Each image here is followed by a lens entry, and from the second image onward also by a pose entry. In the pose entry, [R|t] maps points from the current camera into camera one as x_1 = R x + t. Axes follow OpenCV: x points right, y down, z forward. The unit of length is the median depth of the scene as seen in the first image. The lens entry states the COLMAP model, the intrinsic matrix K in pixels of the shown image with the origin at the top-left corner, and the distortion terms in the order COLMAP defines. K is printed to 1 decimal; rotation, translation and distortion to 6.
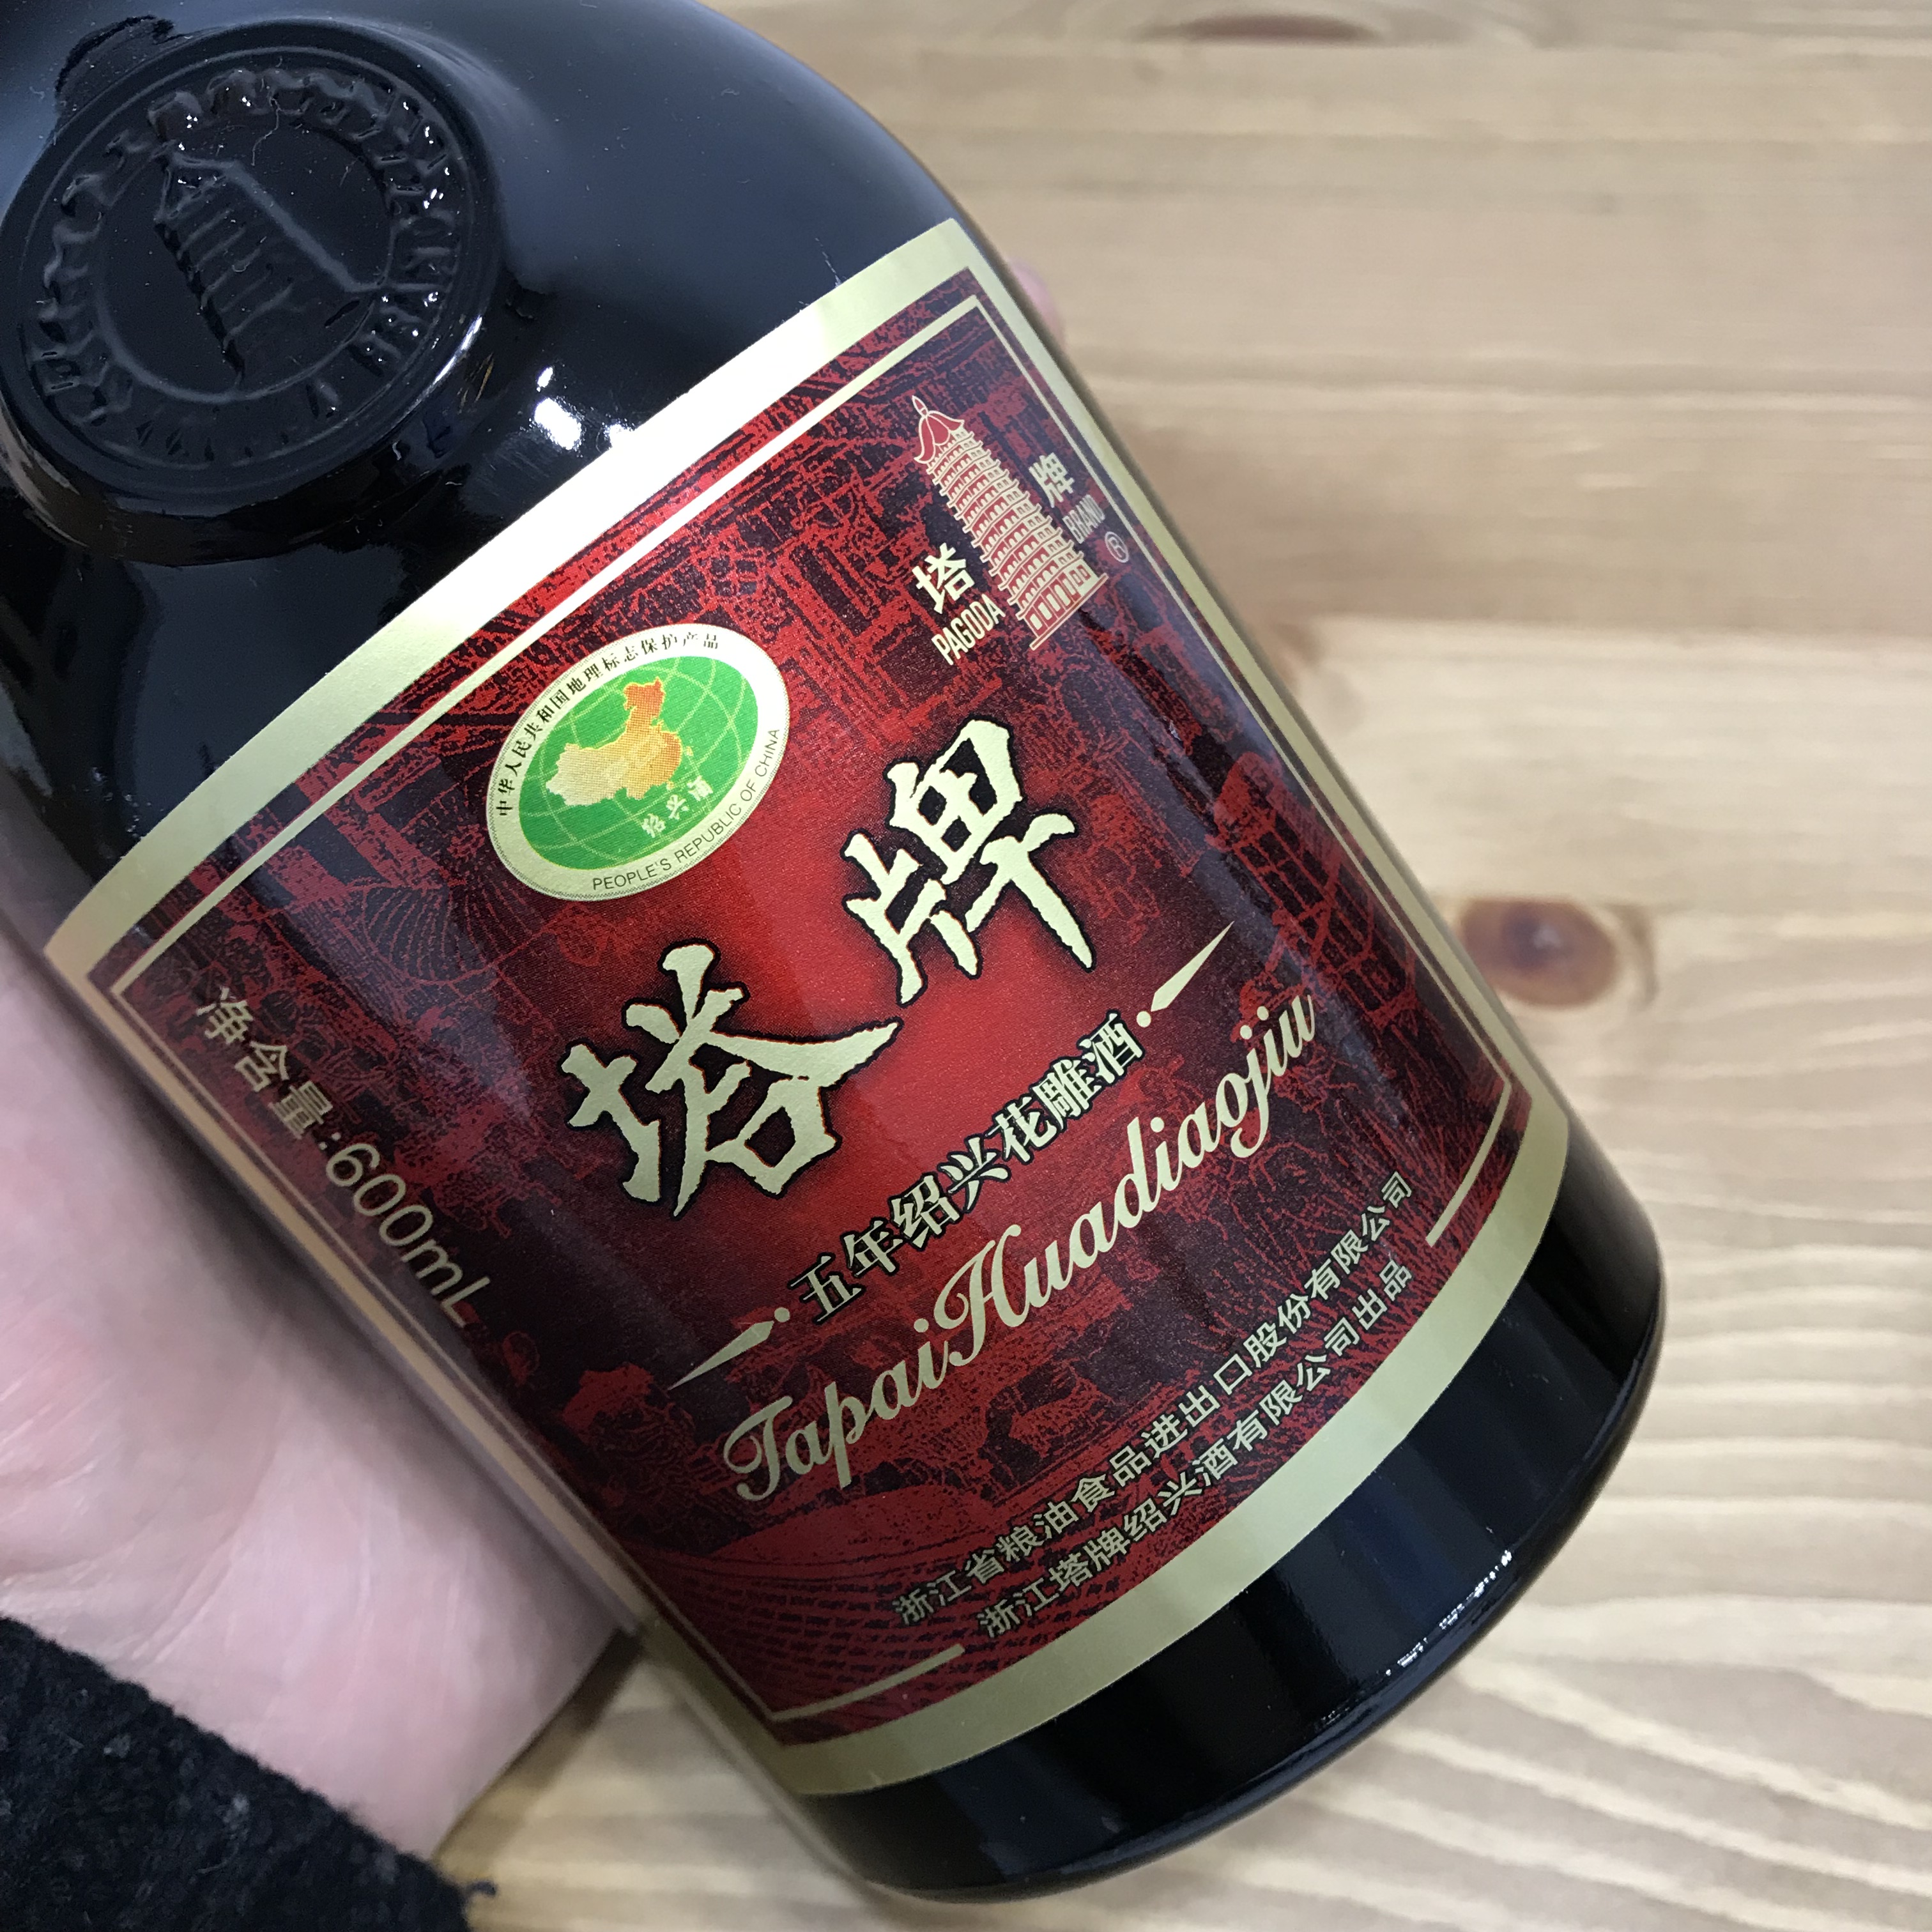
lens RADIAL K [[2400.1, 0, 1078.8], [0, 2400.1, 958.2], [0, 0, 1]] dist [-0.019757, 0.067230]
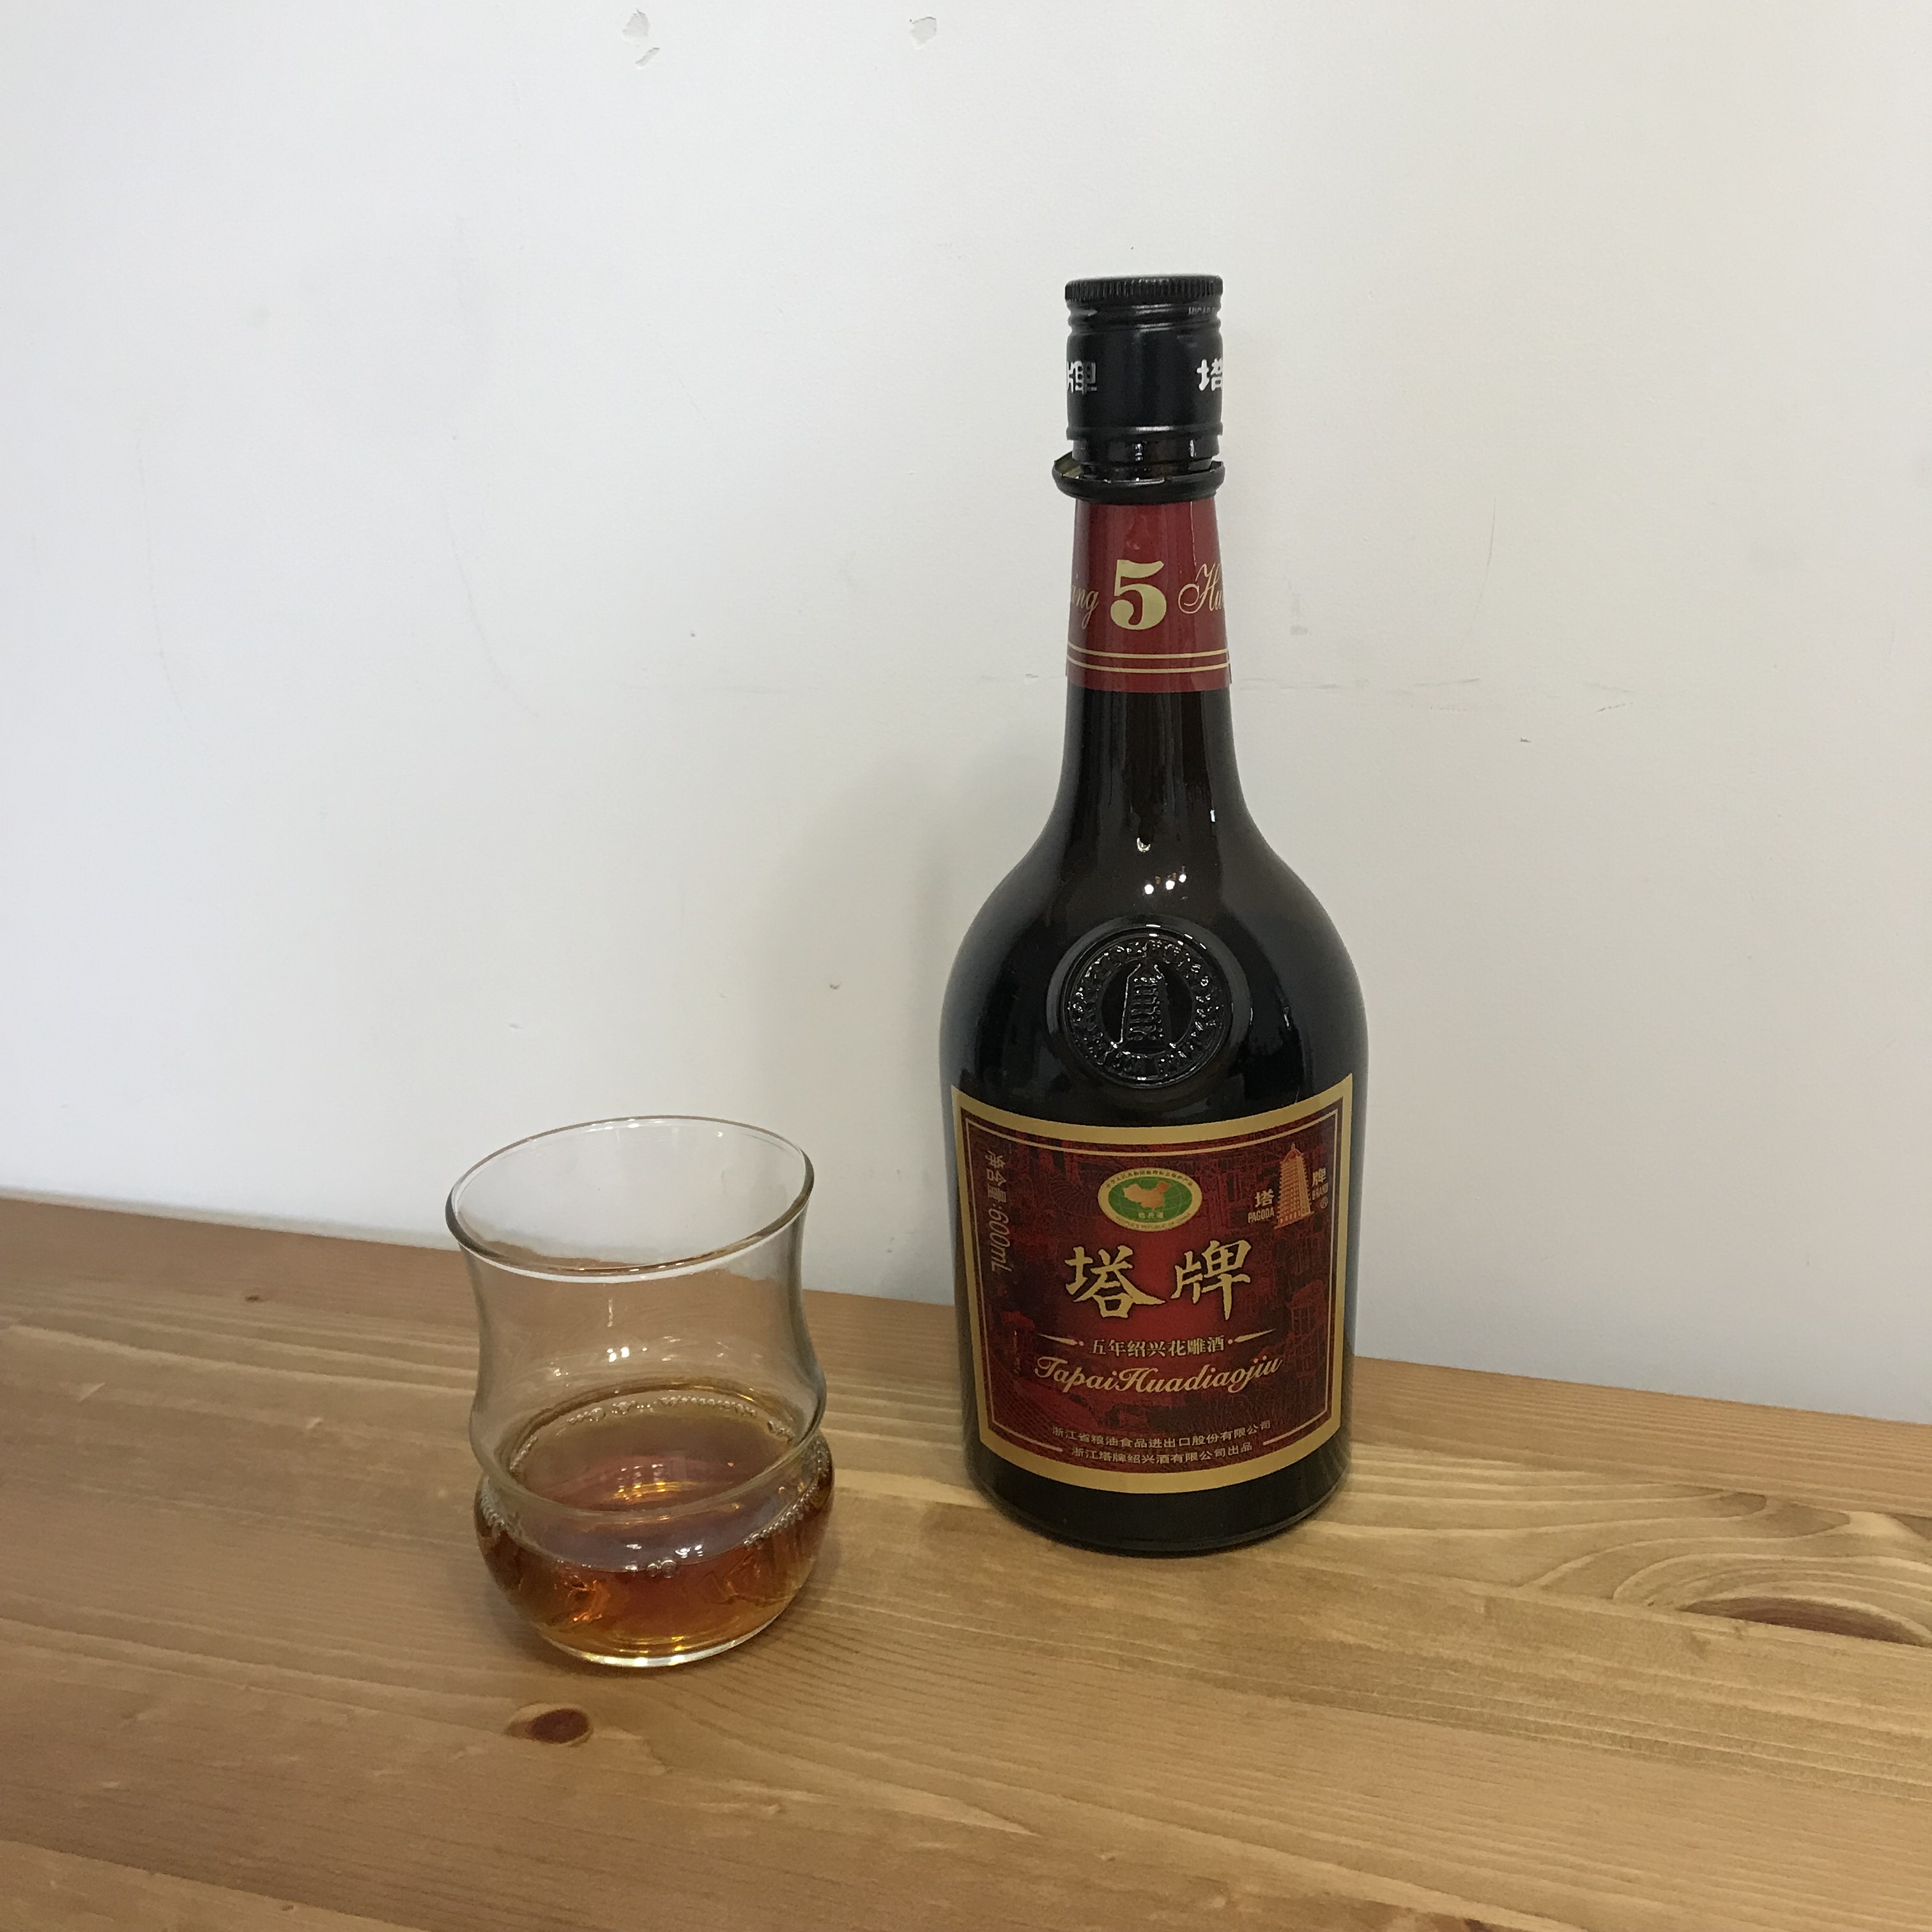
lens RADIAL K [[2325.5, 0, 924.1], [0, 2325.5, 961.4], [0, 0, 1]] dist [-0.006302, 0.032711]
pose [[0.794483, 0.604001, -0.063082, -0.401885], [-0.576193, 0.782539, 0.235868, -0.855516], [0.191829, -0.151046, 0.969735, -1.953795]]
